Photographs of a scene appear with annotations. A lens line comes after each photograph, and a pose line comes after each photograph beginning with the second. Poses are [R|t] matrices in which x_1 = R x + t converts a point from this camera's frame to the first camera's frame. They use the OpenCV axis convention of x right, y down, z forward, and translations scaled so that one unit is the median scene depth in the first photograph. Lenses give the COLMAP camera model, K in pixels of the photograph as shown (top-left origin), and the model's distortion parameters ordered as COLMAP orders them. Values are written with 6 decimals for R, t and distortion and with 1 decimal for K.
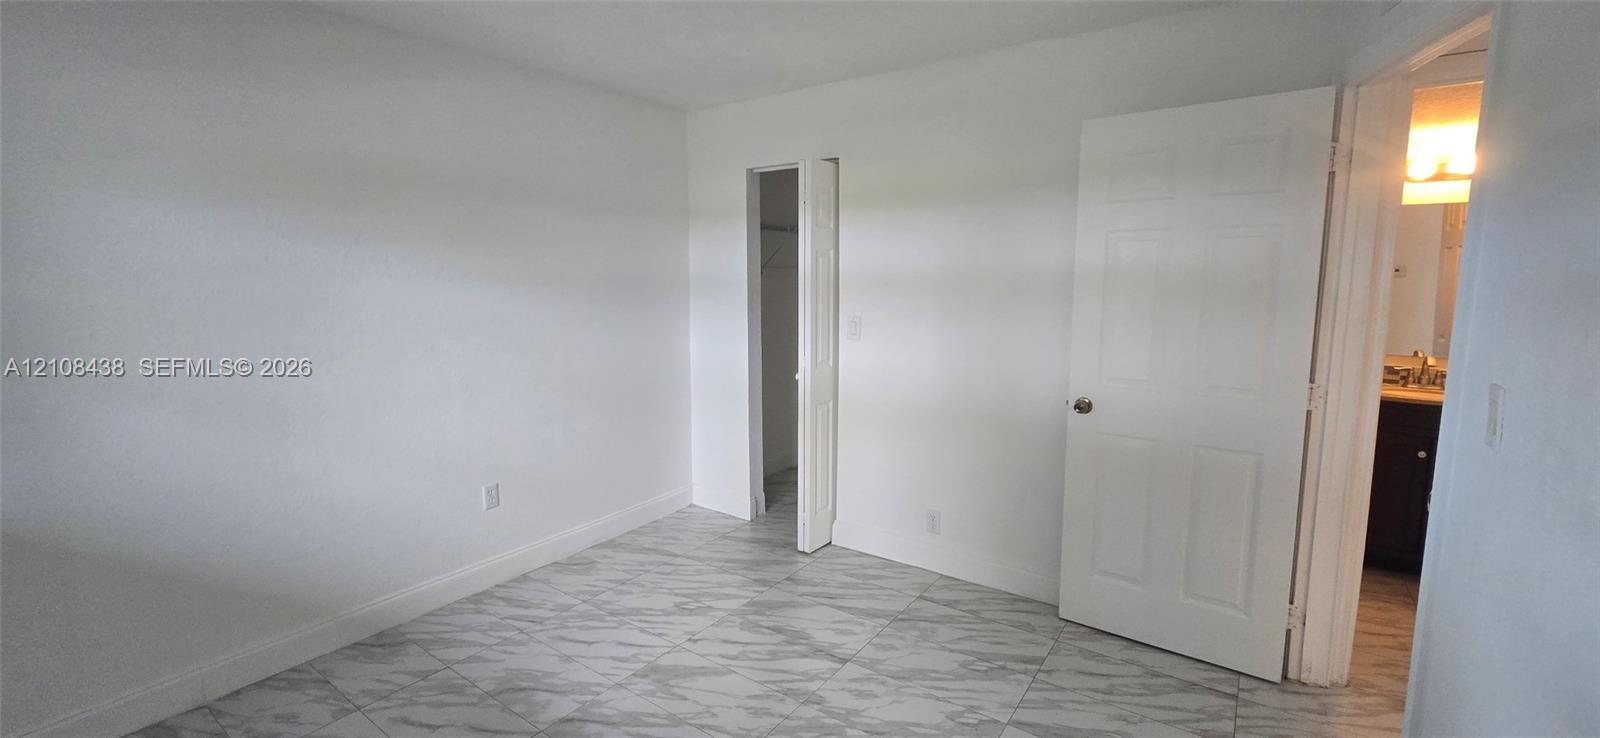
lens RADIAL K [[654.0, 0, 802.5], [0, 654.0, 357.7], [0, 0, 1]] dist [-0.001226, -0.000048]
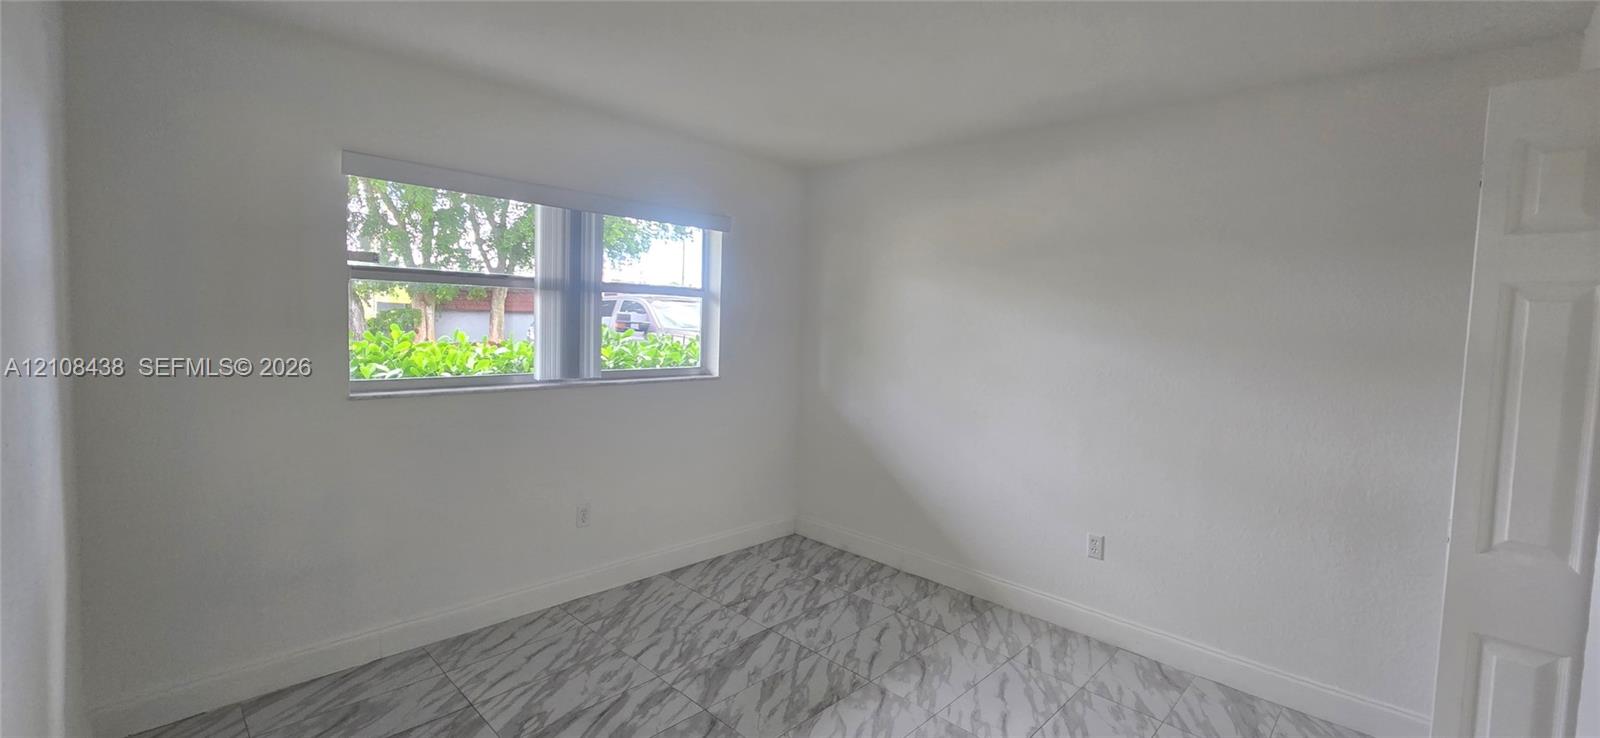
lens RADIAL K [[654.0, 0, 797.8], [0, 654.0, 364.1], [0, 0, 1]] dist [-0.001226, -0.000048]
pose [[-0.162379, 0.063311, -0.984695, 0.607747], [-0.158798, 0.983255, 0.089405, -0.086366], [0.973867, 0.170885, -0.149606, 0.703060]]
